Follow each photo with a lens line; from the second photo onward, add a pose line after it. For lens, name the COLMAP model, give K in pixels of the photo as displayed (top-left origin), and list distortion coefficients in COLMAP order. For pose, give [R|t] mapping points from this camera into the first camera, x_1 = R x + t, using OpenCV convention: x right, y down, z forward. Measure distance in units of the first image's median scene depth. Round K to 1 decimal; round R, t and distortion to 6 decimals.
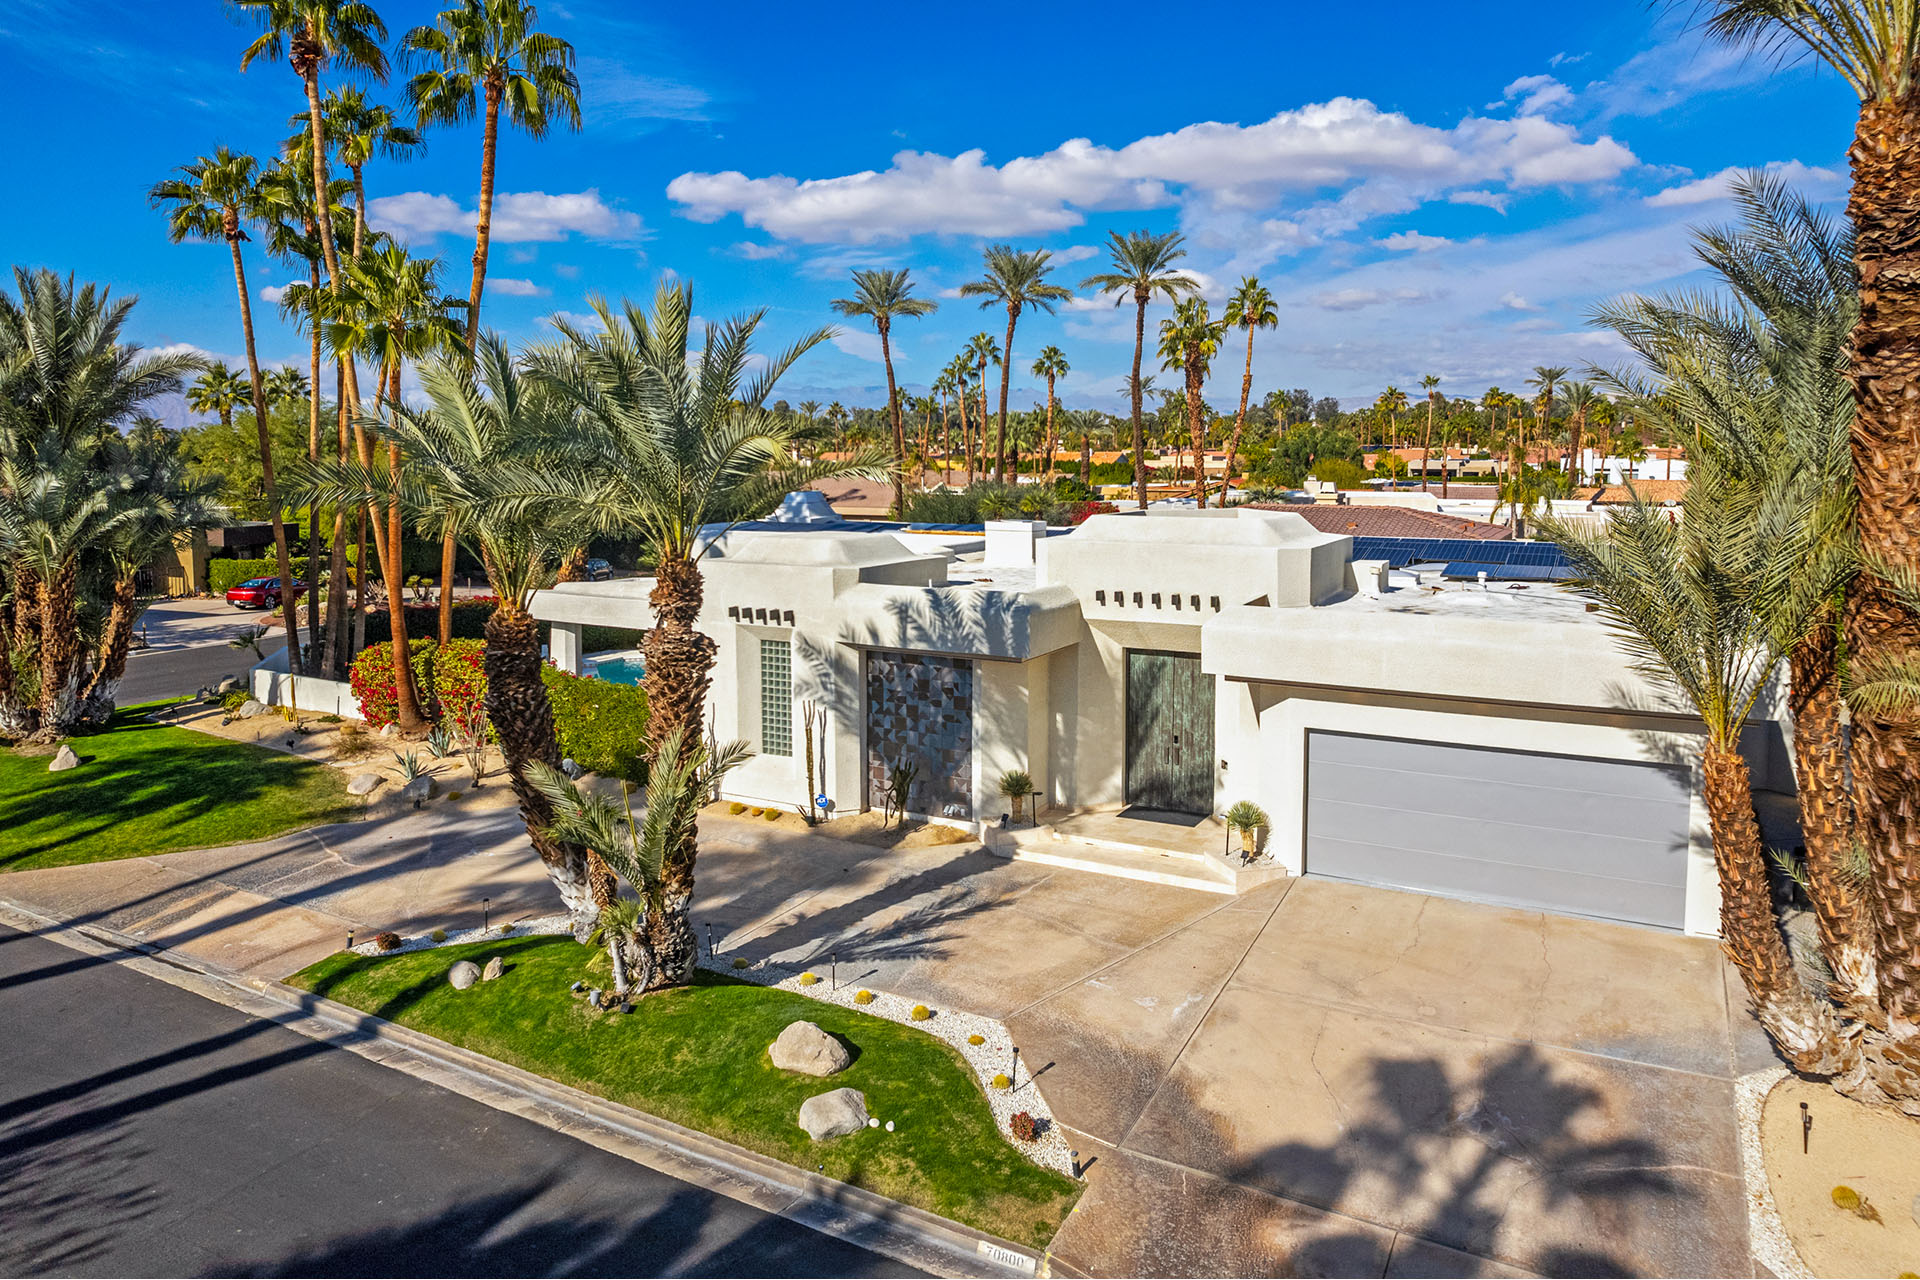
lens RADIAL K [[1275.7, 0, 954.3], [0, 1275.7, 572.3], [0, 0, 1]] dist [-0.074100, 0.072177]
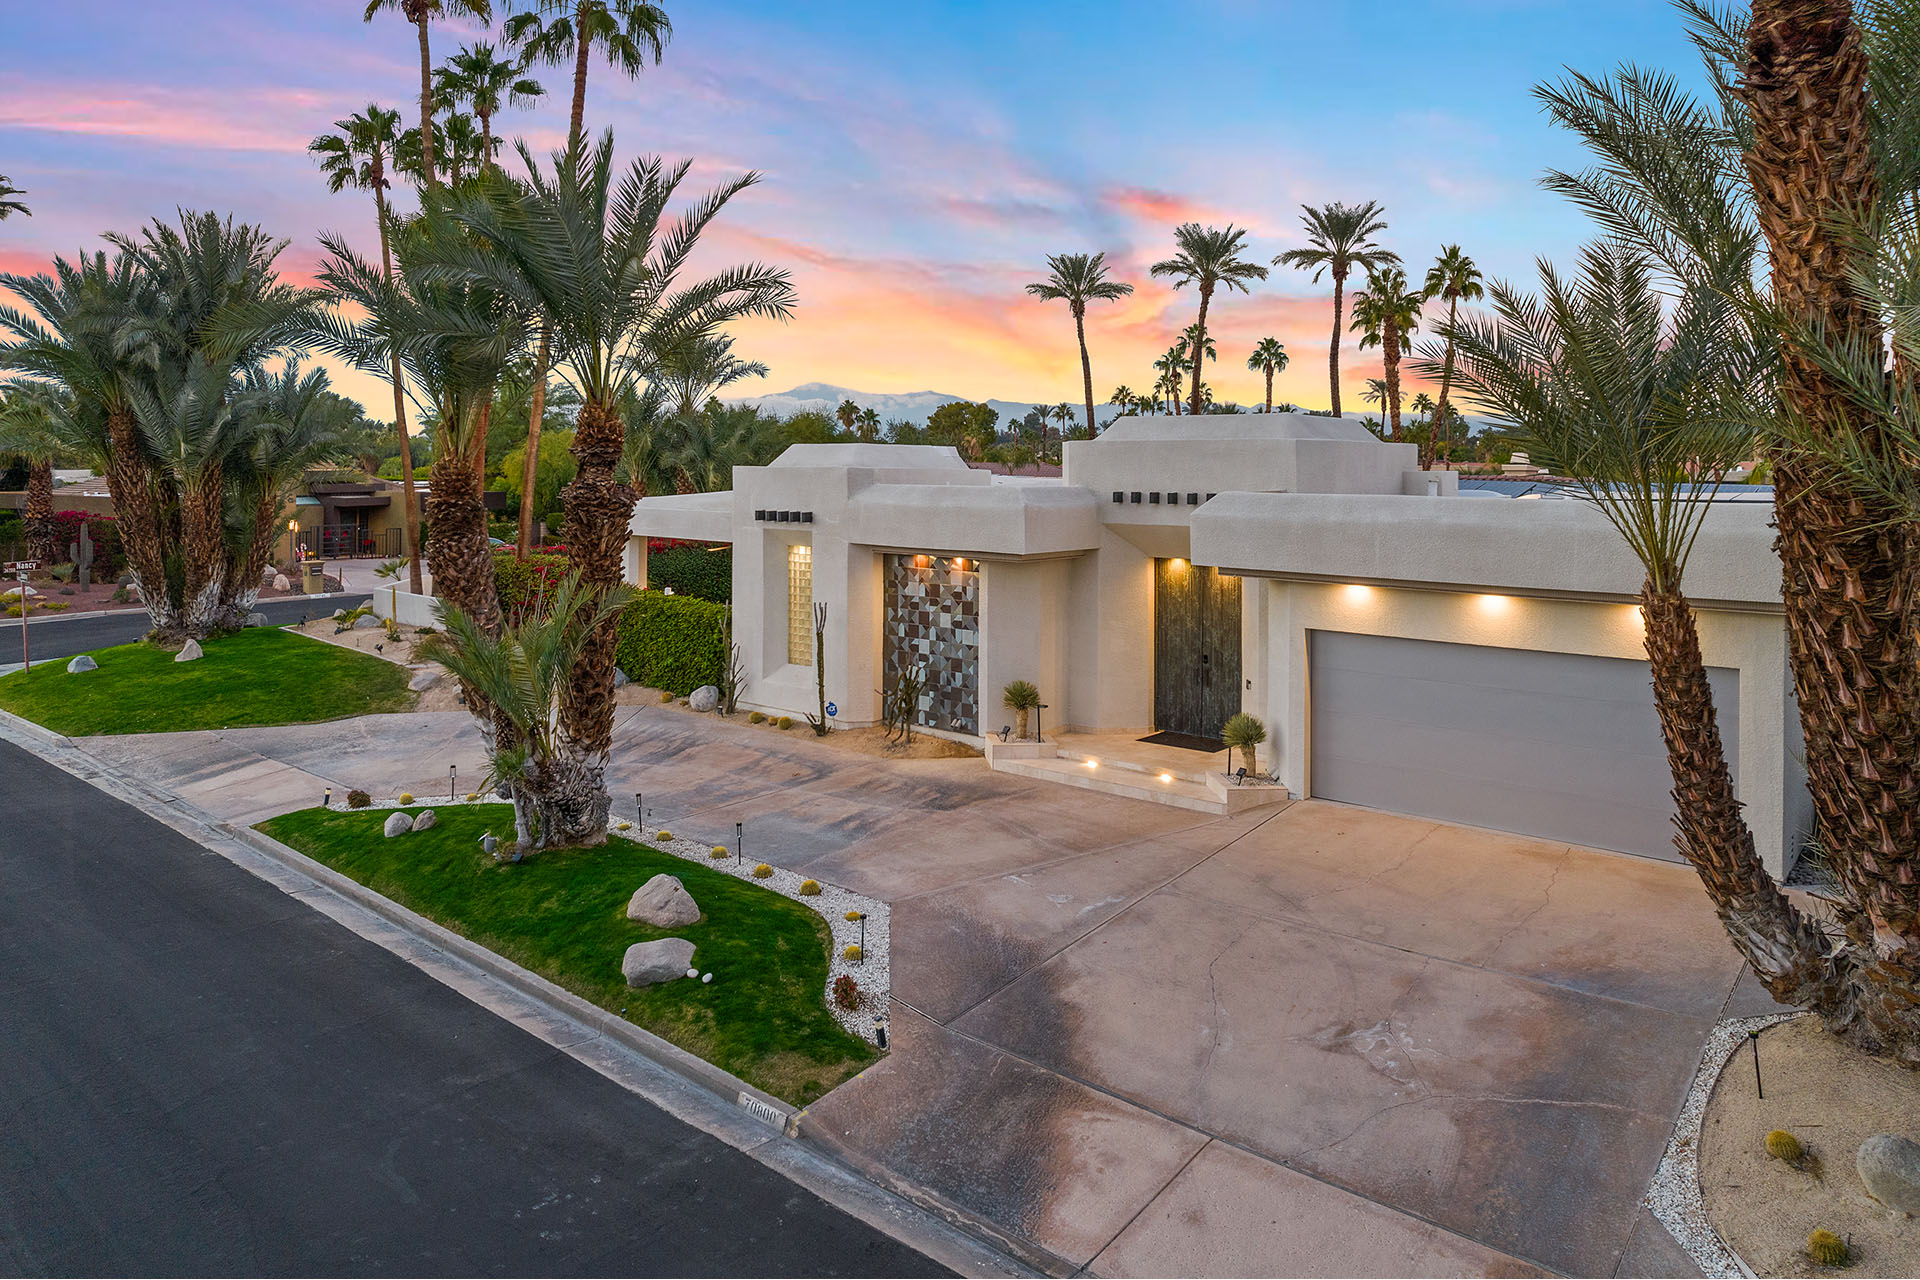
lens RADIAL K [[1293.3, 0, 965.9], [0, 1293.3, 495.8], [0, 0, 1]] dist [-0.074201, 0.088335]
pose [[0.981822, 0.017521, -0.188995, 0.251256], [-0.031363, 0.997018, -0.070503, 0.119471], [0.187196, 0.075149, 0.979444, 0.072108]]
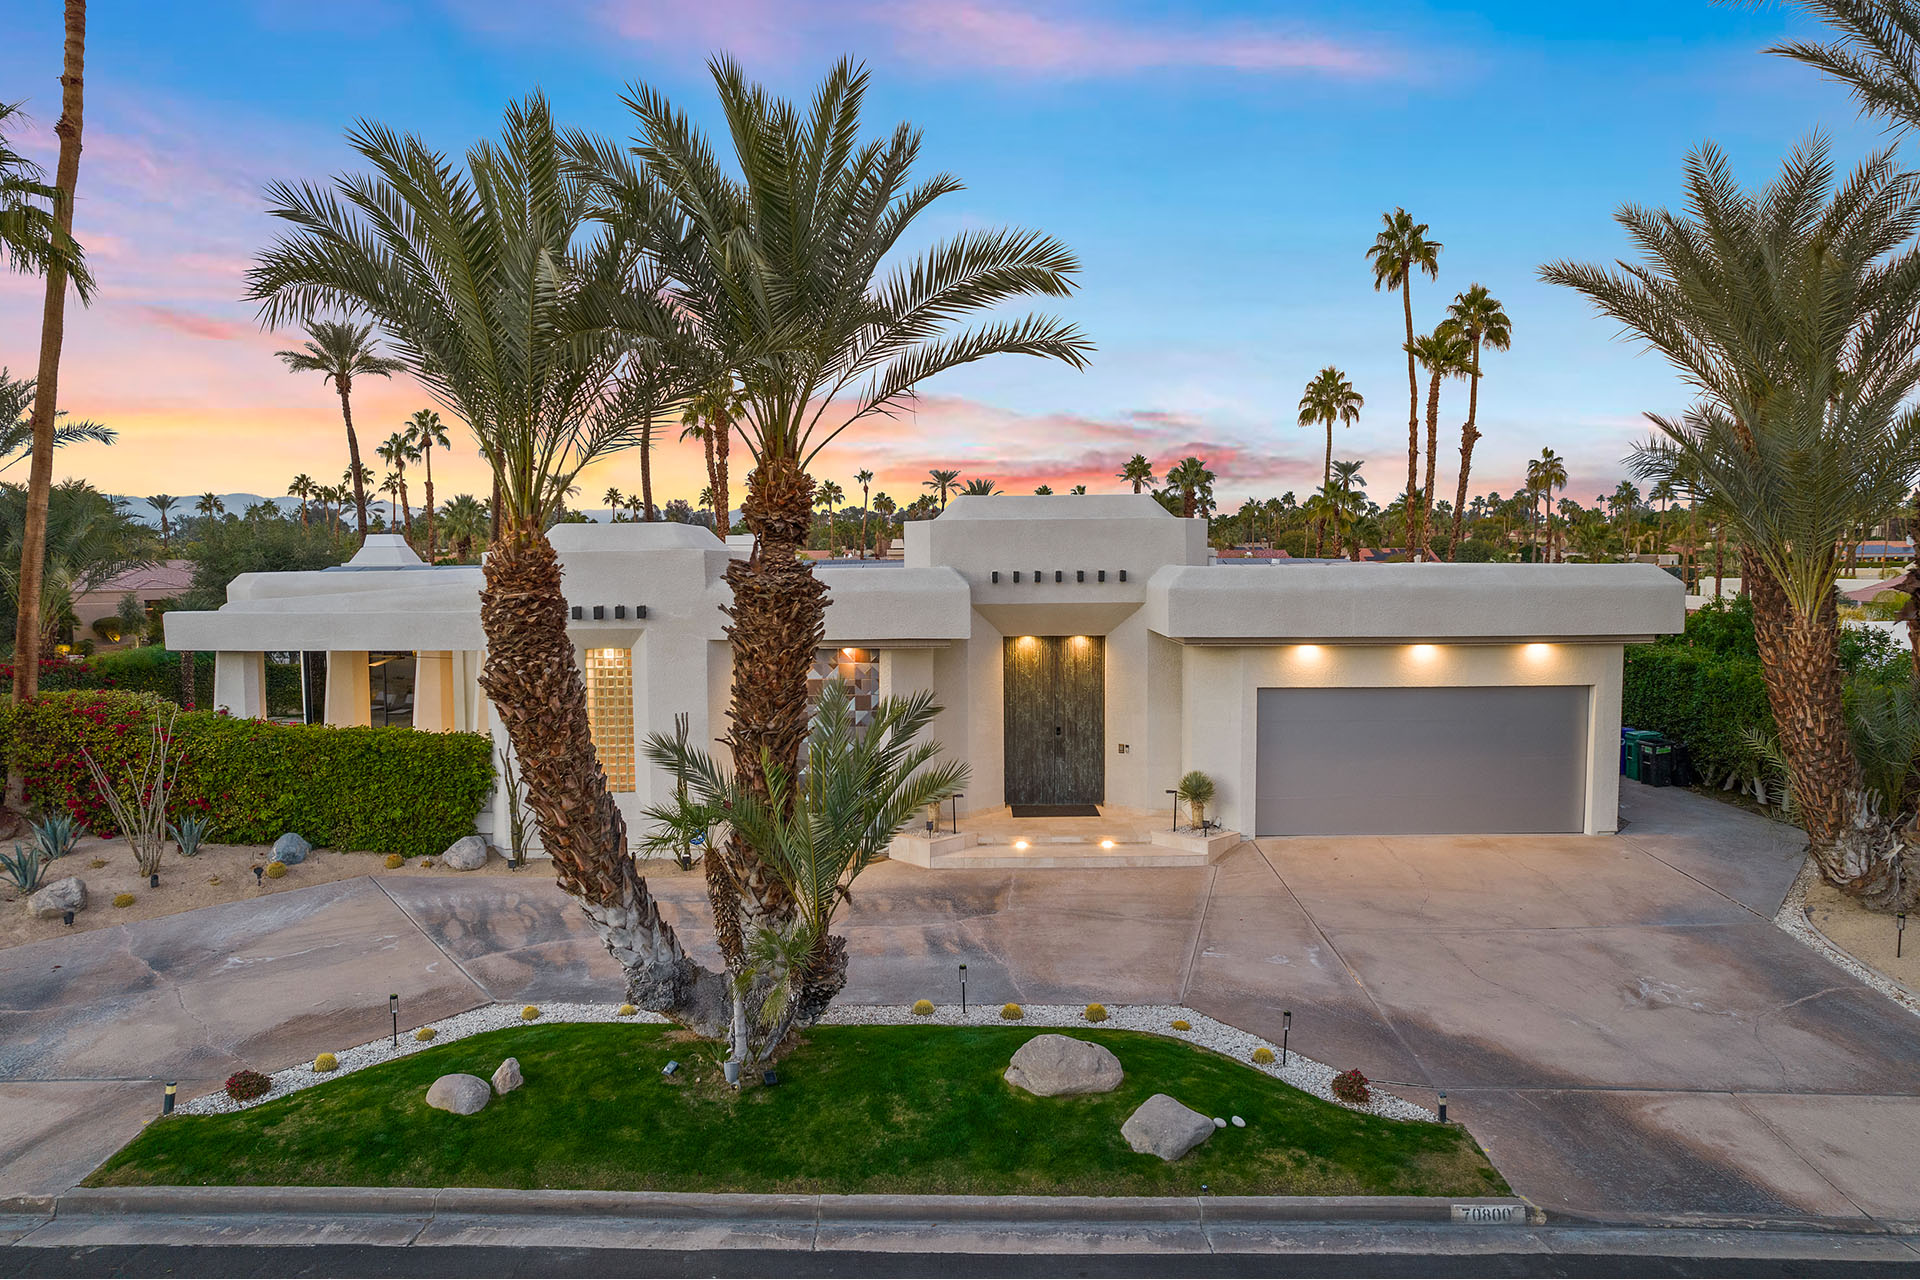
lens RADIAL K [[1223.3, 0, 964.5], [0, 1223.3, 682.2], [0, 0, 1]] dist [-0.090297, 0.095554]
pose [[0.872490, -0.048877, 0.486182, -0.466279], [0.048542, 0.998733, 0.013293, 0.111438], [-0.486215, 0.012002, 0.873757, 0.327374]]
